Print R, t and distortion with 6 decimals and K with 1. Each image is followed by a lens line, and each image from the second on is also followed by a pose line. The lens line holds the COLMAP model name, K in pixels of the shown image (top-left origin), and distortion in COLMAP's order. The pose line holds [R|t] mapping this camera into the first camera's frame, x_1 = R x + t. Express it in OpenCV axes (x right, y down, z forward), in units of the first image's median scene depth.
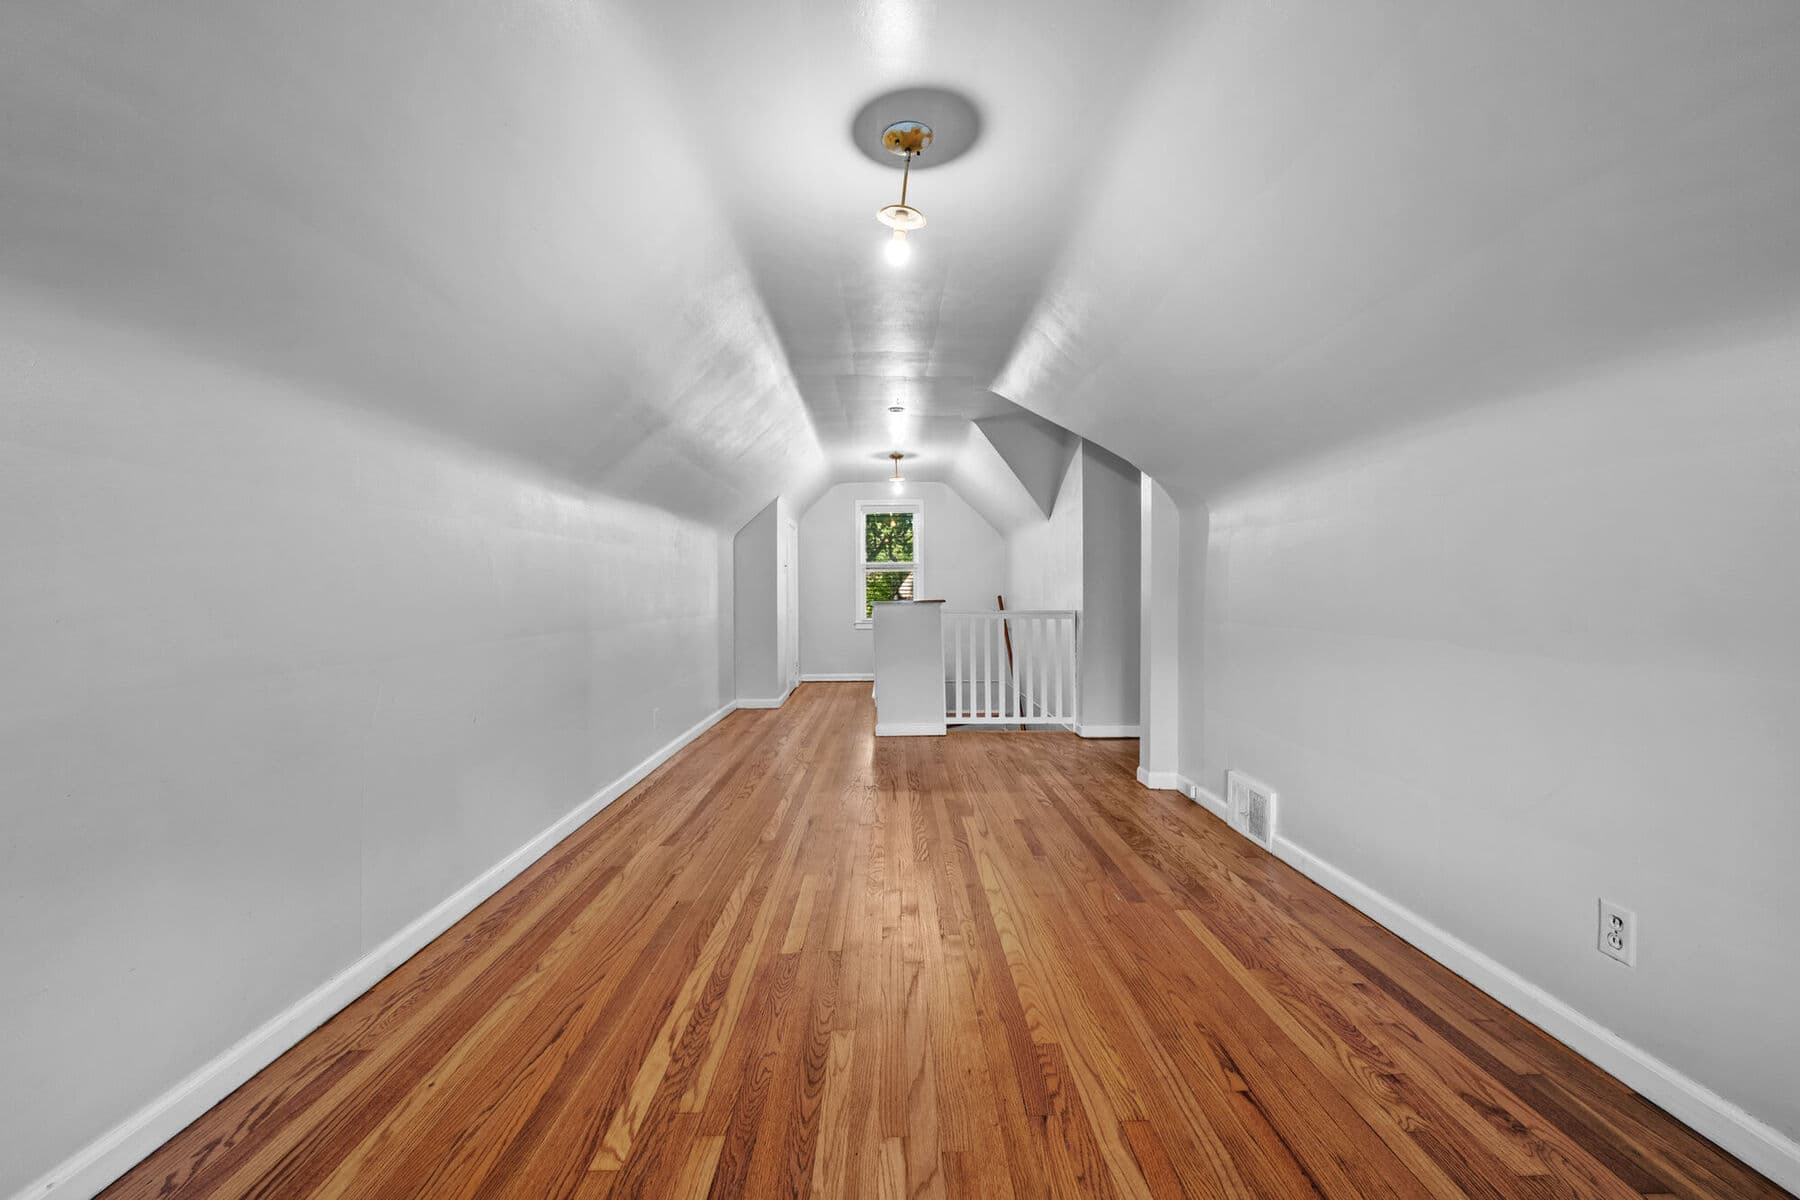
lens RADIAL K [[723.5, 0, 900.0], [0, 723.5, 600.0], [0, 0, 1]] dist [-0.002255, -0.000331]
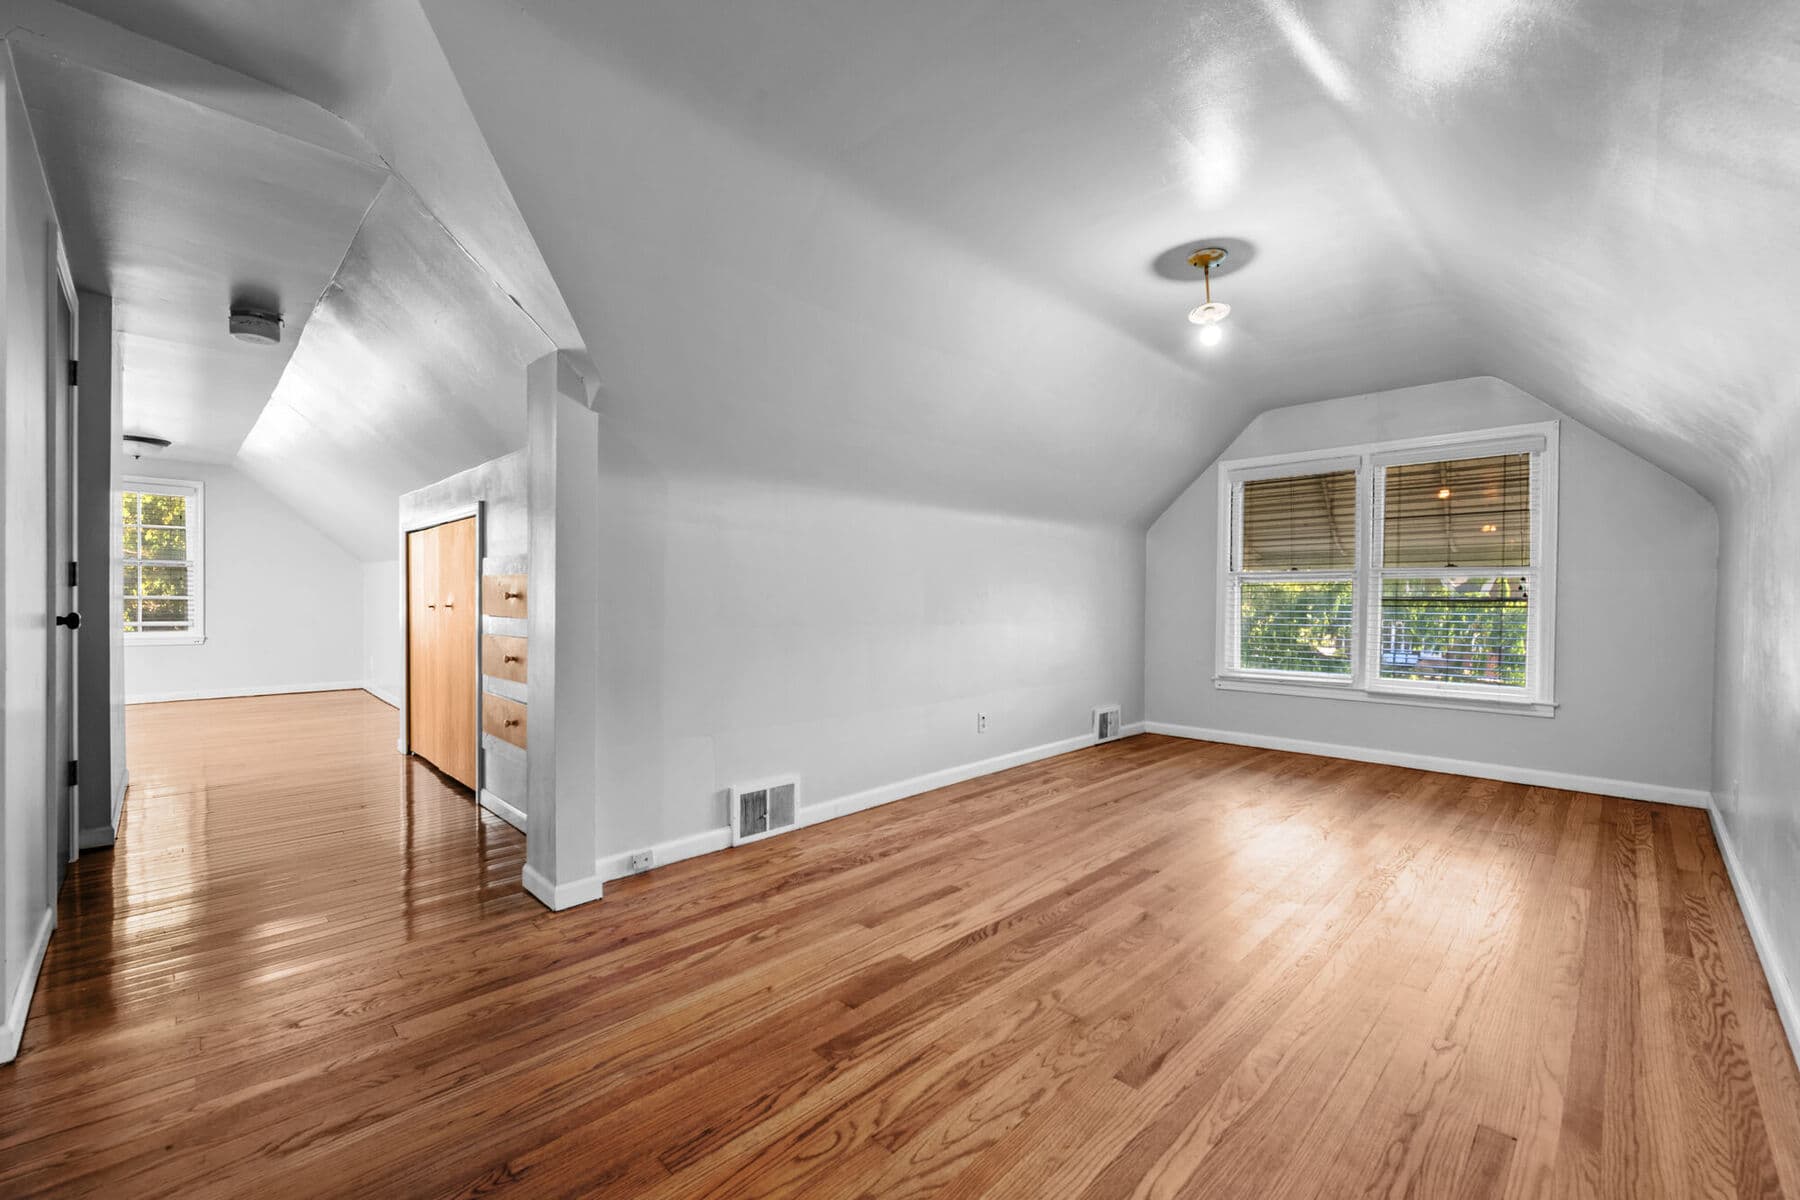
lens RADIAL K [[723.5, 0, 900.0], [0, 723.5, 600.0], [0, 0, 1]] dist [-0.002255, -0.000331]
pose [[-0.694319, -0.004338, 0.719654, -0.440794], [0.002442, 0.999962, 0.008383, -0.015788], [-0.719663, 0.007578, -0.694282, 1.813006]]
